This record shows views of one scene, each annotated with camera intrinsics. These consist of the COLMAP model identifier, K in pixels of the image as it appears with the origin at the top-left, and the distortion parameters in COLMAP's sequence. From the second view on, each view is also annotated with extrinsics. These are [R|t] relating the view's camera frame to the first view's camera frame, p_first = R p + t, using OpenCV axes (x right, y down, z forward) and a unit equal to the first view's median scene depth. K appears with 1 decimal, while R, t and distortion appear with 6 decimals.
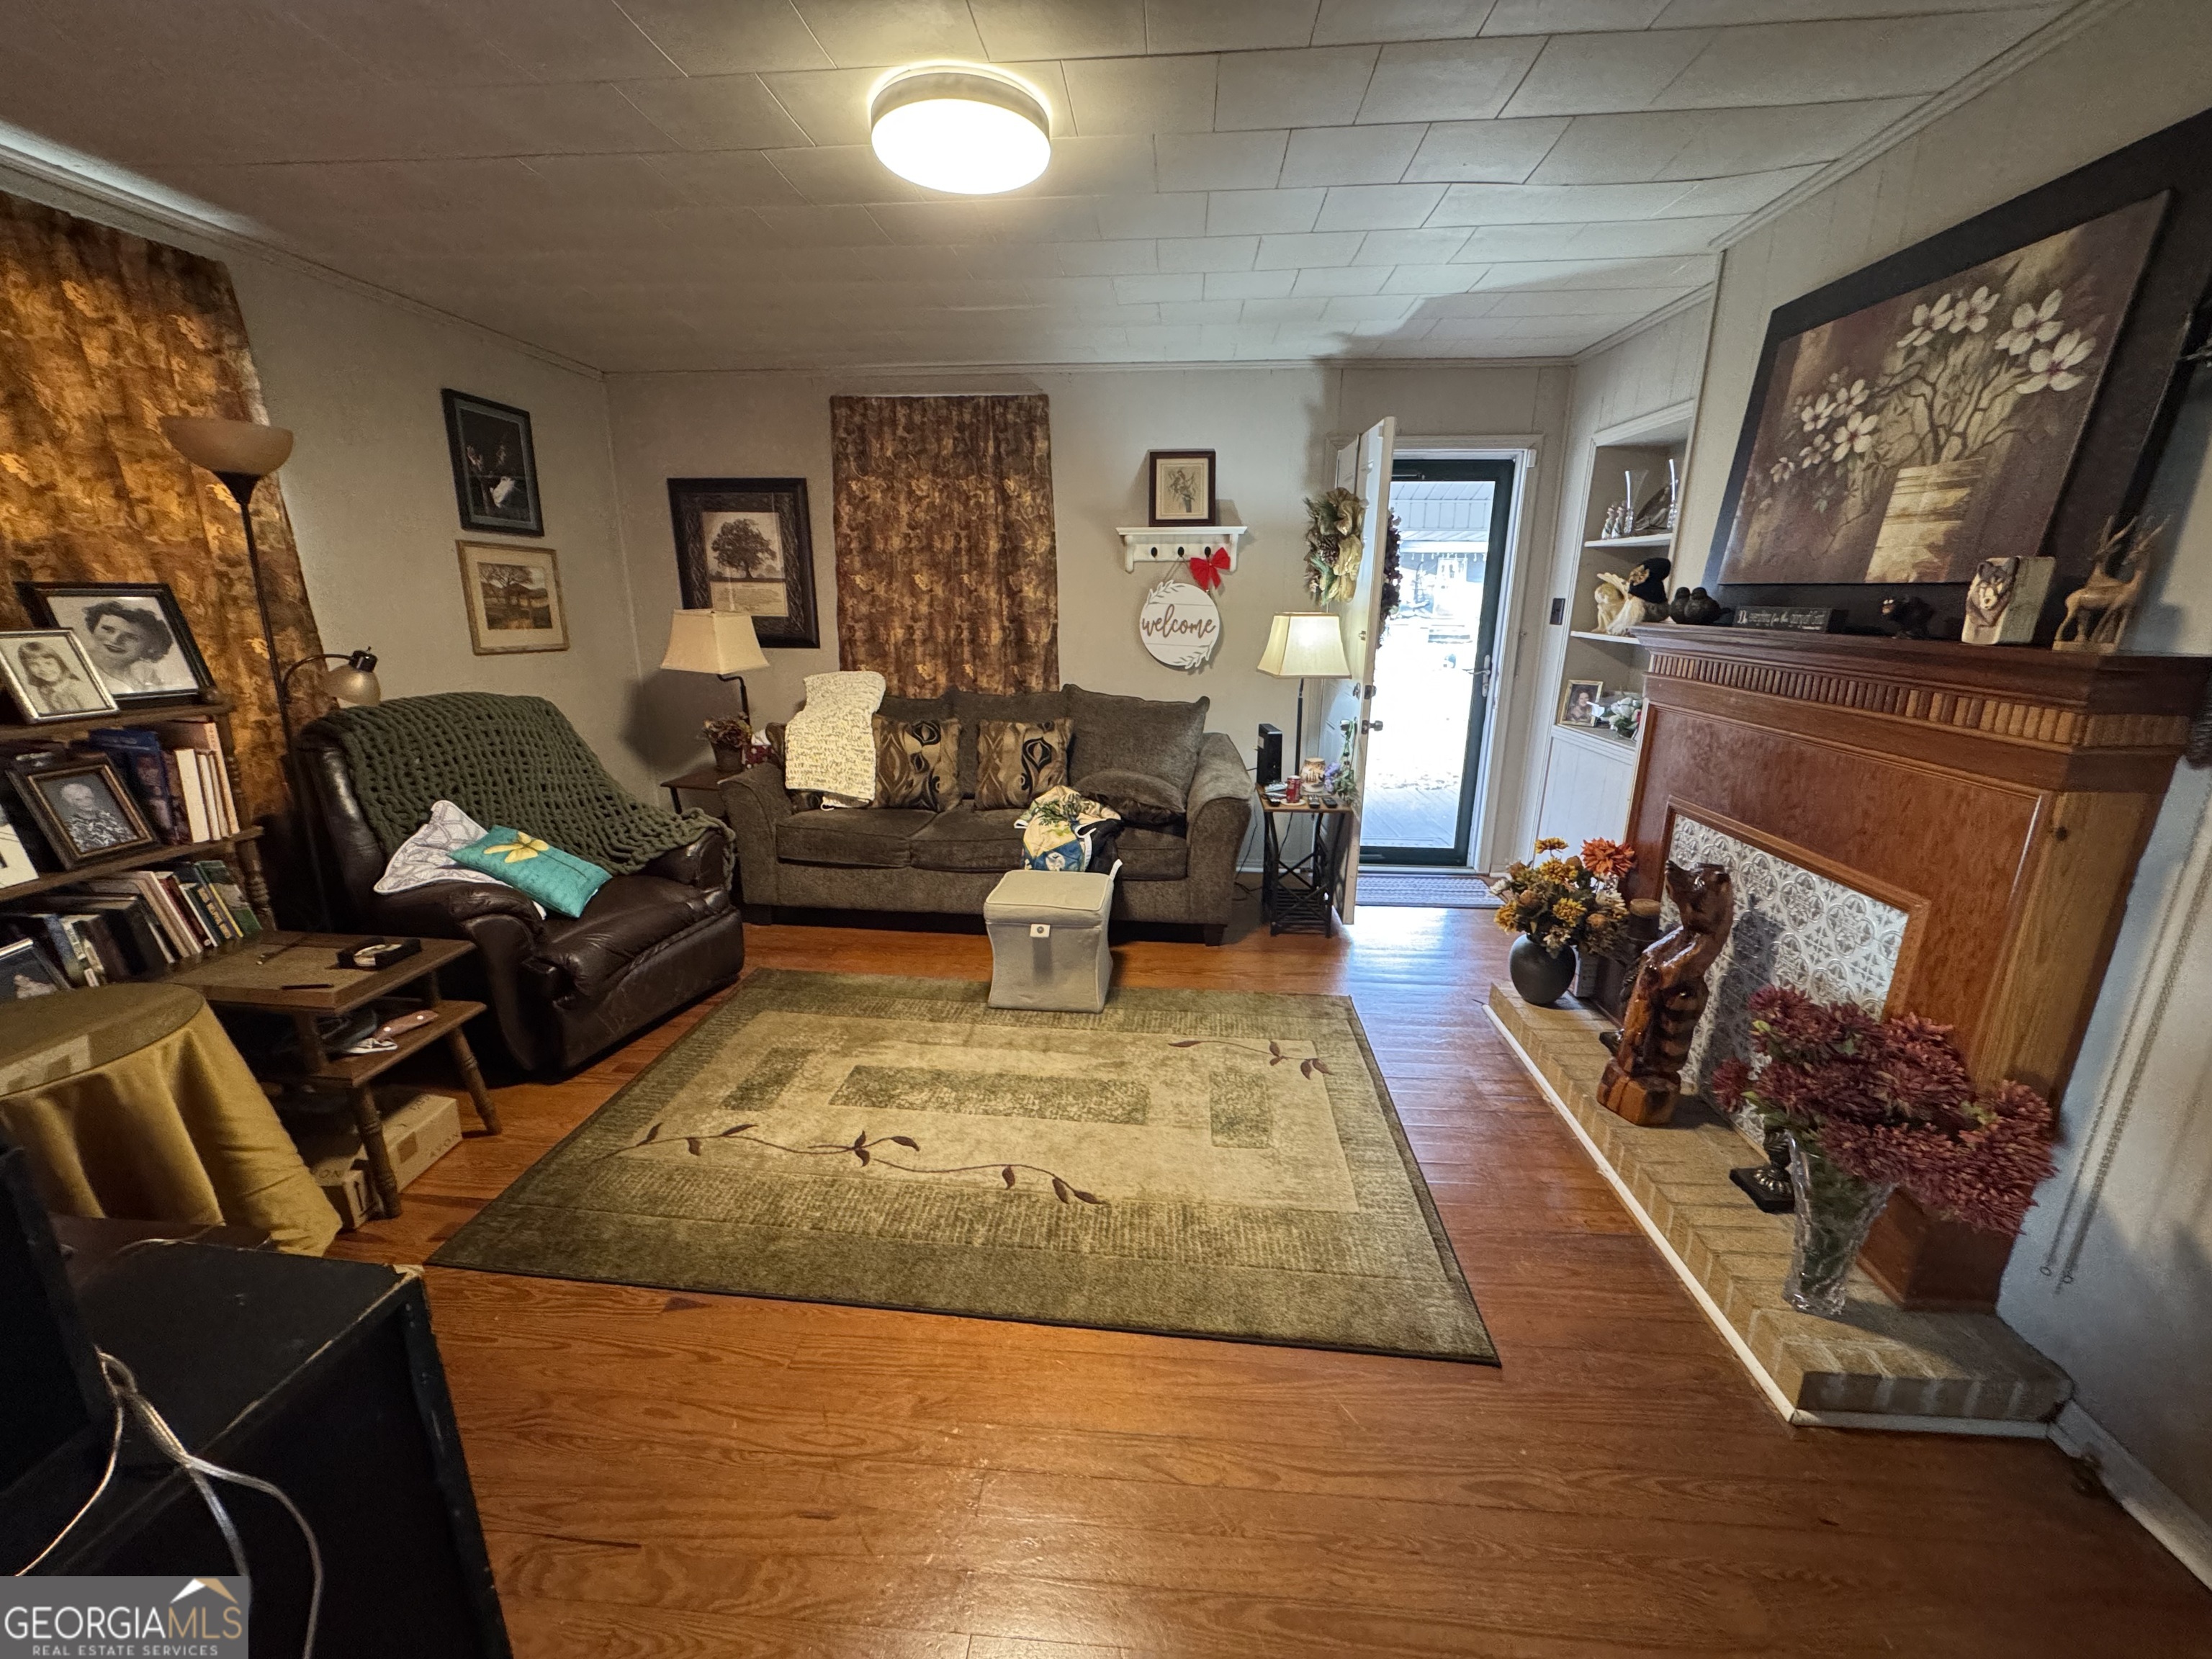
lens RADIAL K [[875.1, 0, 1106.0], [0, 875.1, 829.5], [0, 0, 1]] dist [-0.007643, 0.000197]
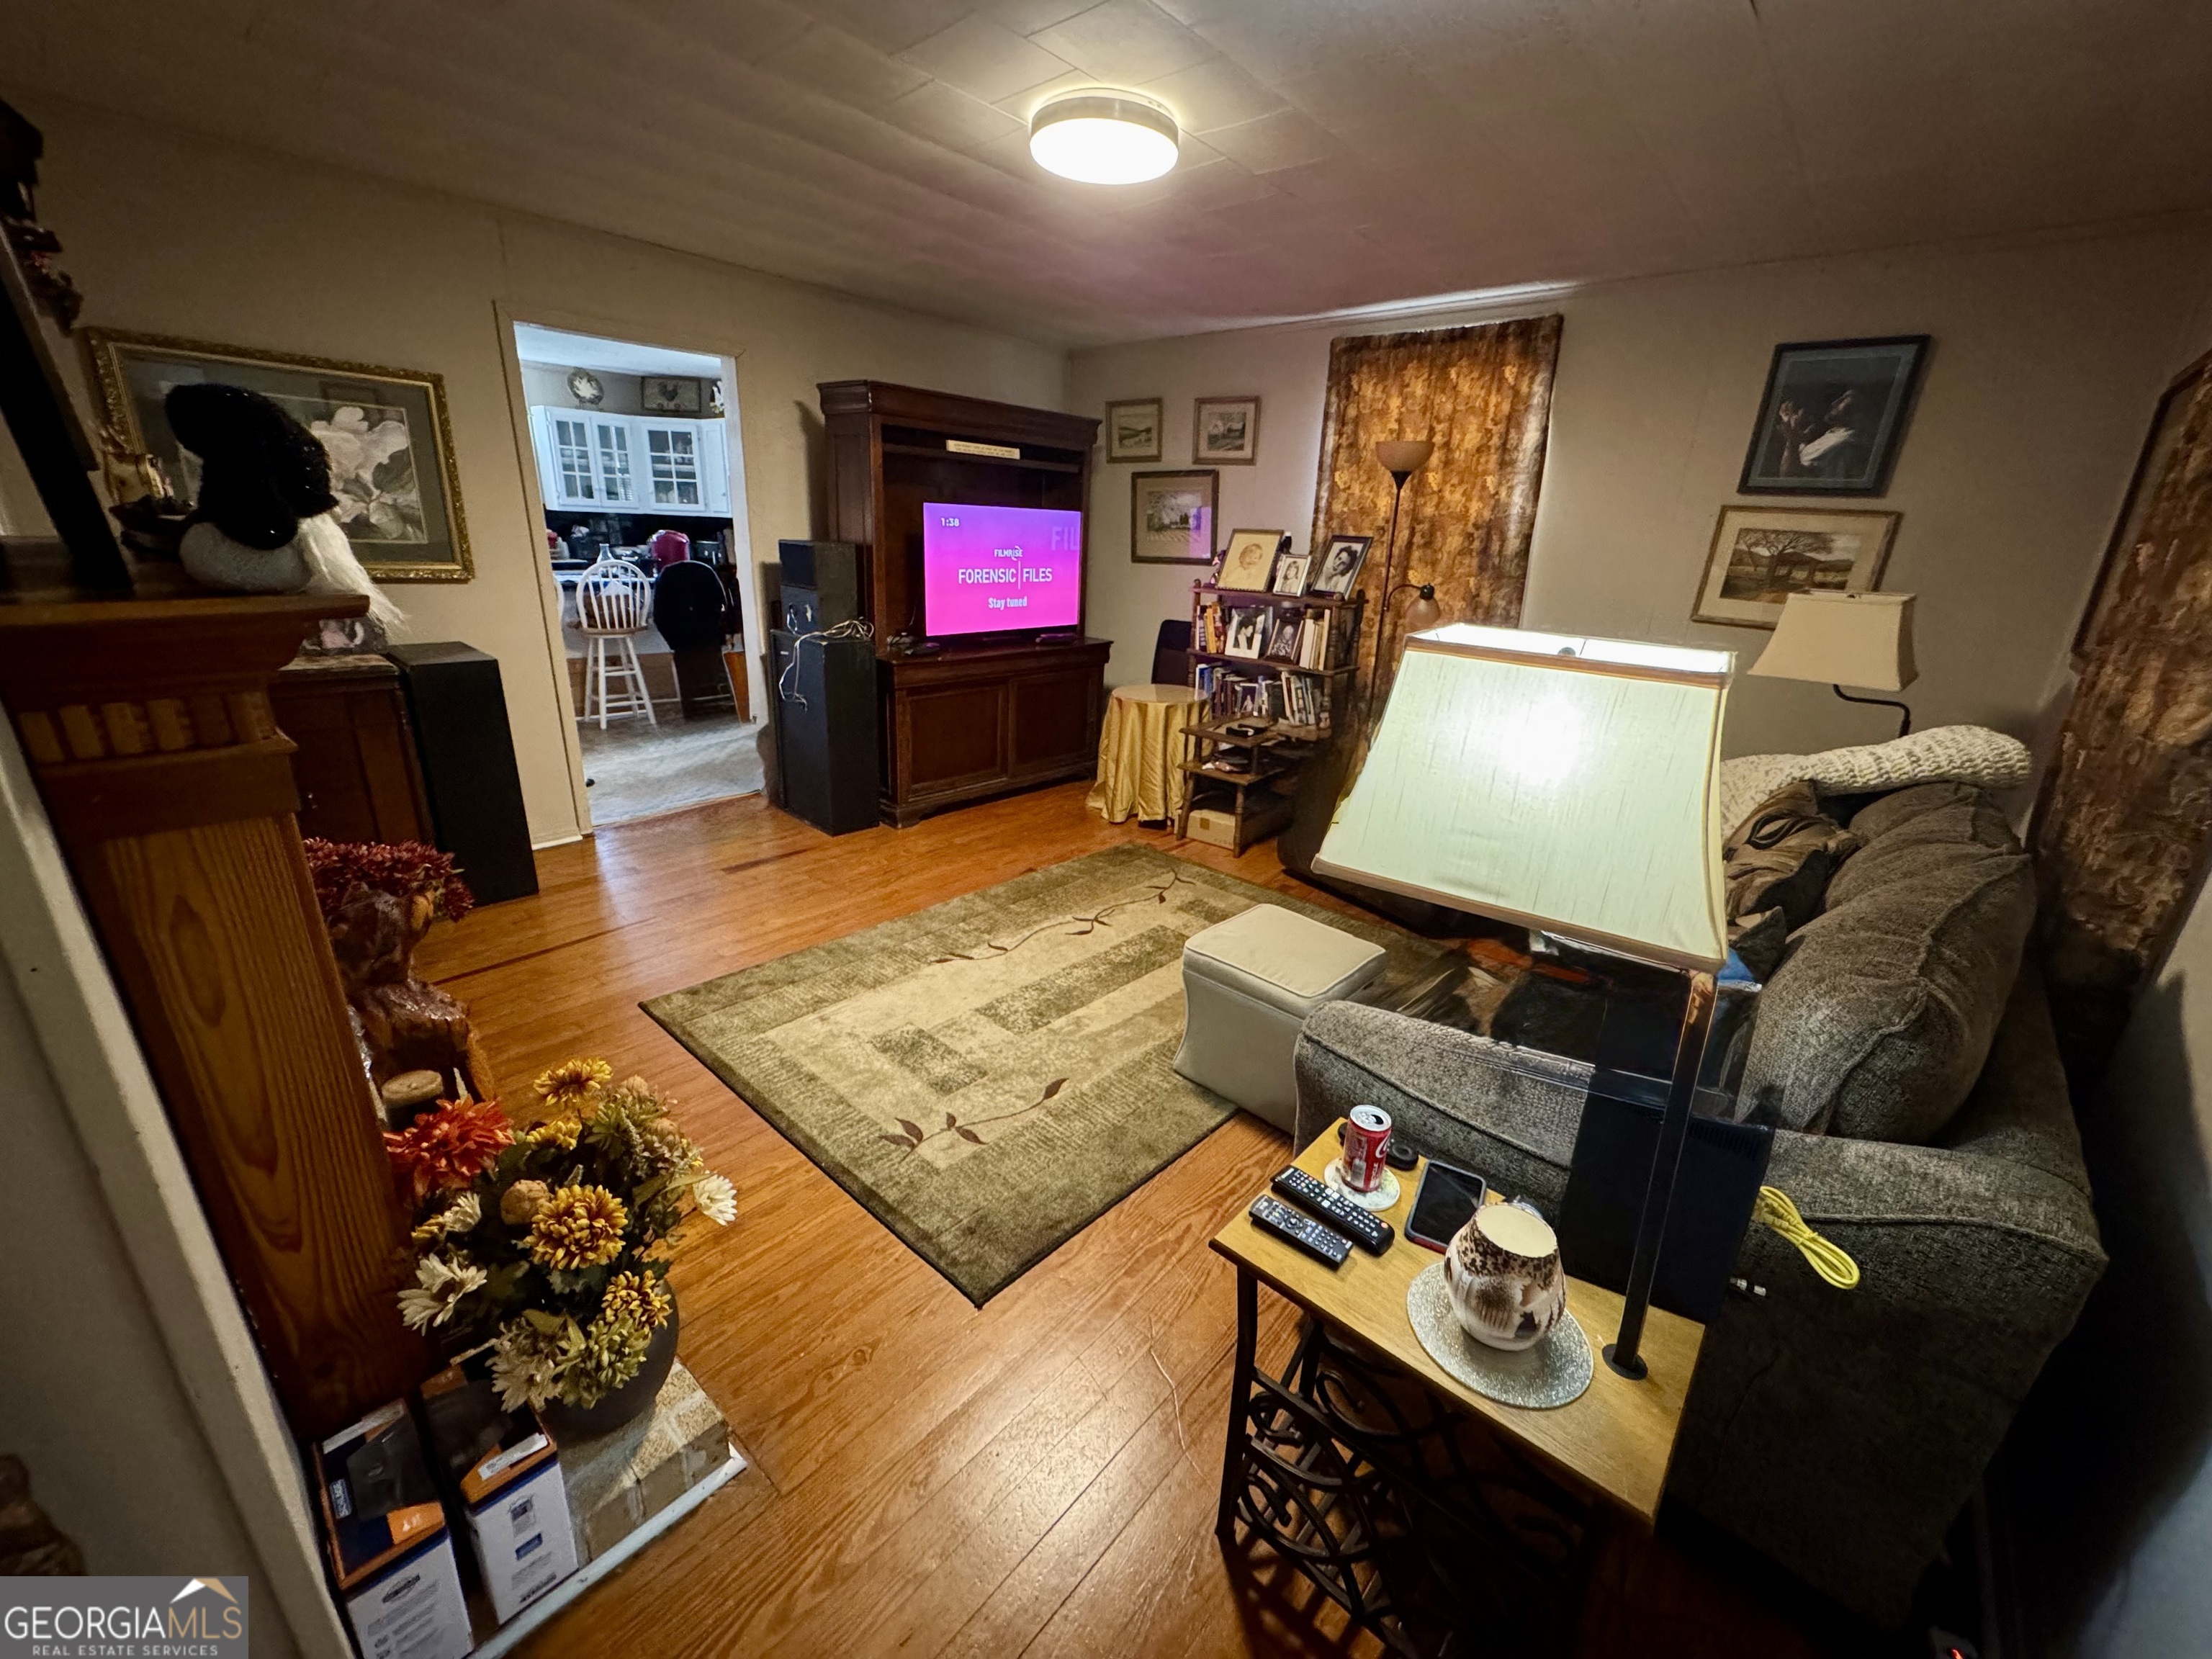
lens RADIAL K [[875.1, 0, 1106.0], [0, 875.1, 829.5], [0, 0, 1]] dist [-0.007643, 0.000197]
pose [[-0.593910, 0.237091, -0.768804, 0.534770], [-0.252194, 0.852565, 0.457745, -0.295354], [0.763982, 0.465747, -0.446554, 1.083473]]
